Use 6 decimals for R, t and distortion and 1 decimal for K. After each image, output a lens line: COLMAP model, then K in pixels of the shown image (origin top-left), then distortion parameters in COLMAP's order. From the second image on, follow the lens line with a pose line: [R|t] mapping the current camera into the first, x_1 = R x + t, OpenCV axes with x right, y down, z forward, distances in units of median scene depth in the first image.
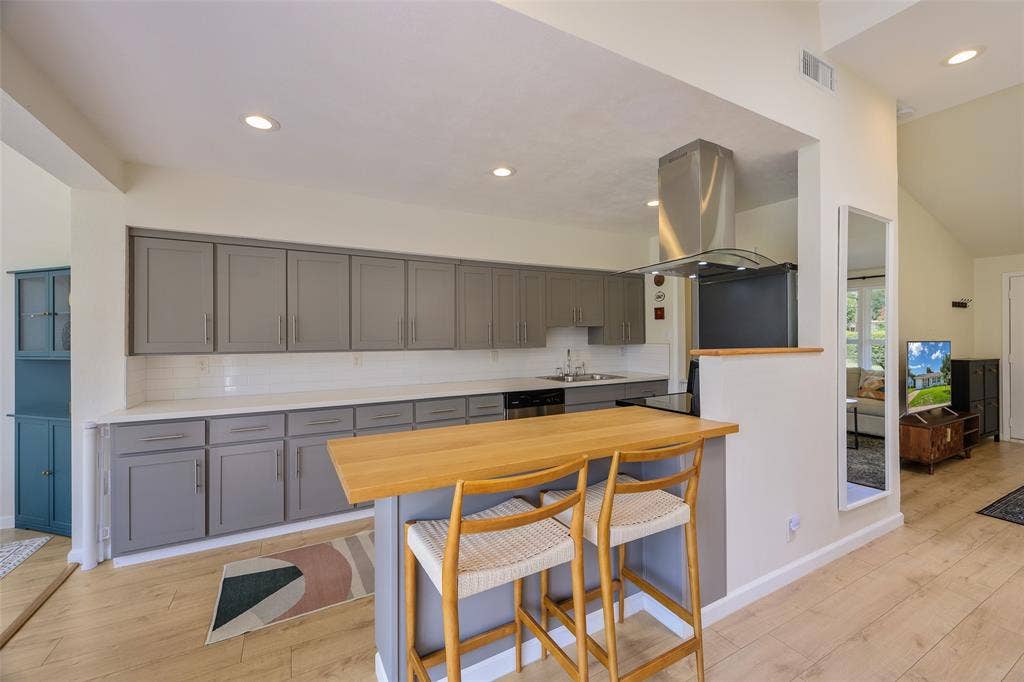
lens RADIAL K [[402.7, 0, 512.0], [0, 402.7, 341.0], [0, 0, 1]] dist [0.001380, 0.000177]
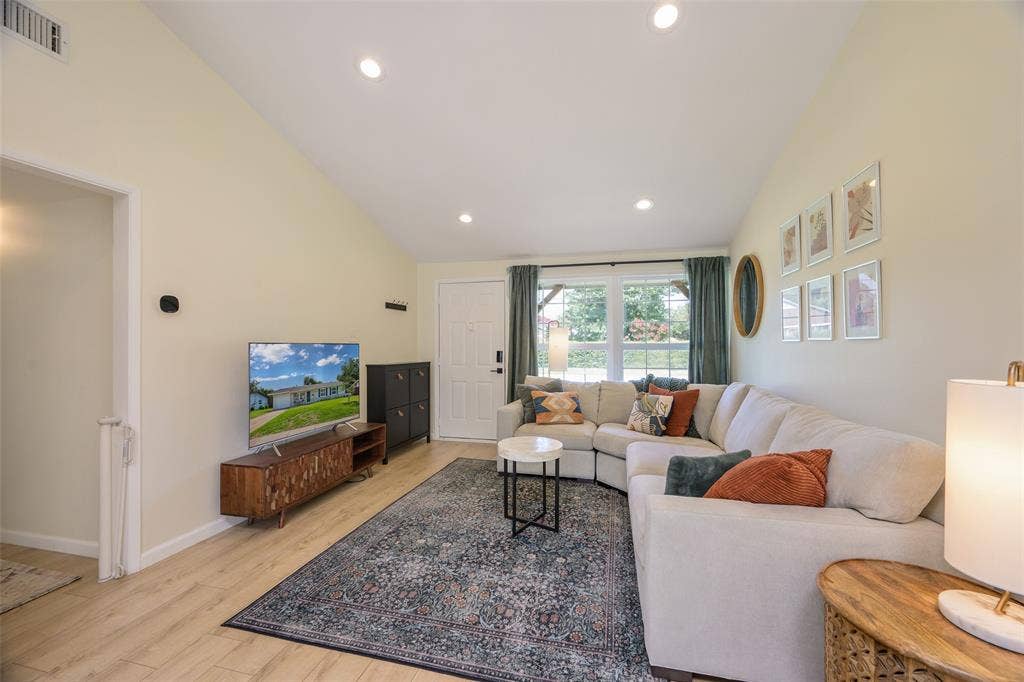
lens RADIAL K [[402.7, 0, 512.0], [0, 402.7, 341.0], [0, 0, 1]] dist [0.001380, 0.000177]
pose [[0.659510, 0.012902, 0.751585, 0.595980], [-0.001339, 0.999871, -0.015989, 0.007189], [-0.751695, 0.009539, 0.659442, 0.164211]]
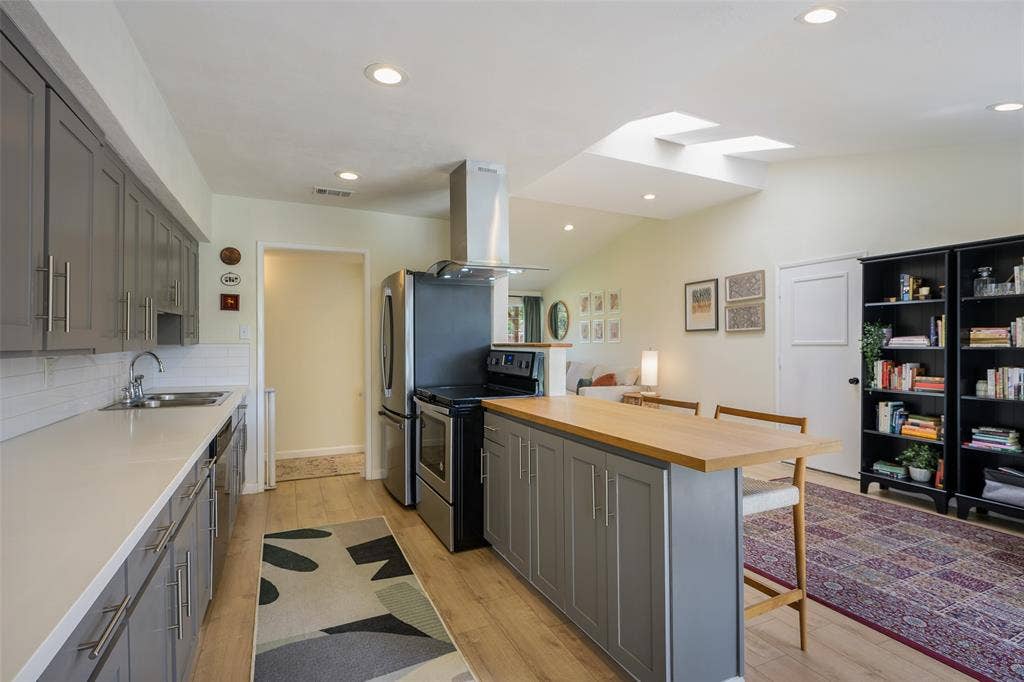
lens RADIAL K [[491.7, 0, 514.6], [0, 491.7, 337.1], [0, 0, 1]] dist [0.001602, 0.000256]
pose [[0.034189, 0.020228, 0.999211, -0.513070], [0.001363, 0.999793, -0.020286, 0.014074], [-0.999414, 0.002055, 0.034154, 0.449948]]
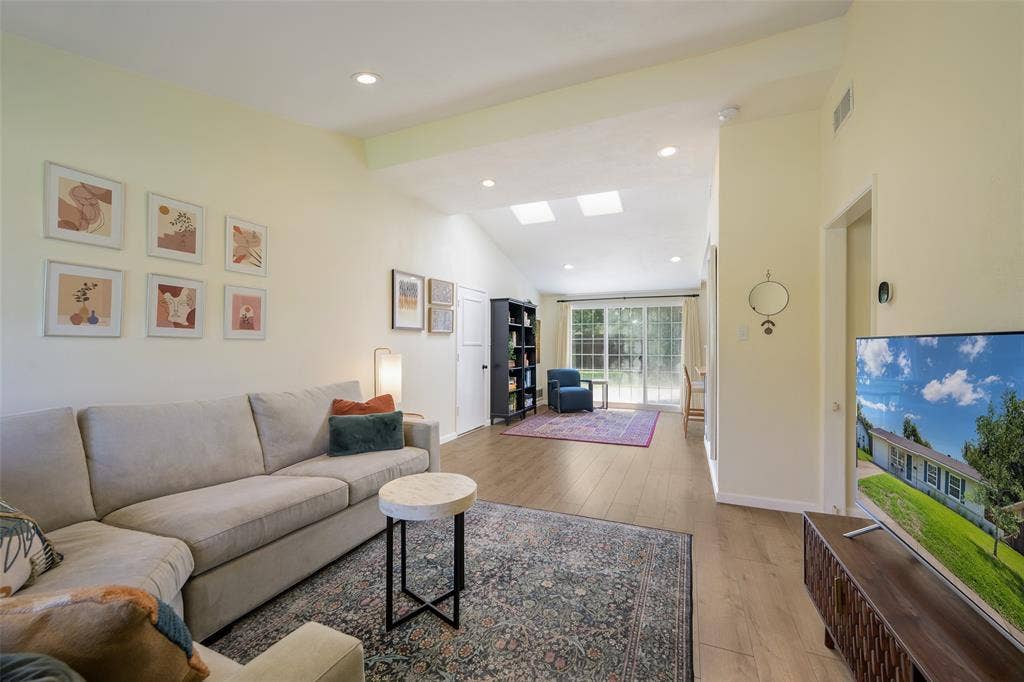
lens RADIAL K [[402.7, 0, 512.0], [0, 402.7, 341.0], [0, 0, 1]] dist [0.001380, 0.000177]
pose [[-0.771647, -0.004086, -0.636038, 1.249156], [0.000238, 0.999977, -0.006713, 0.005845], [0.636051, -0.005332, -0.771628, 0.894999]]
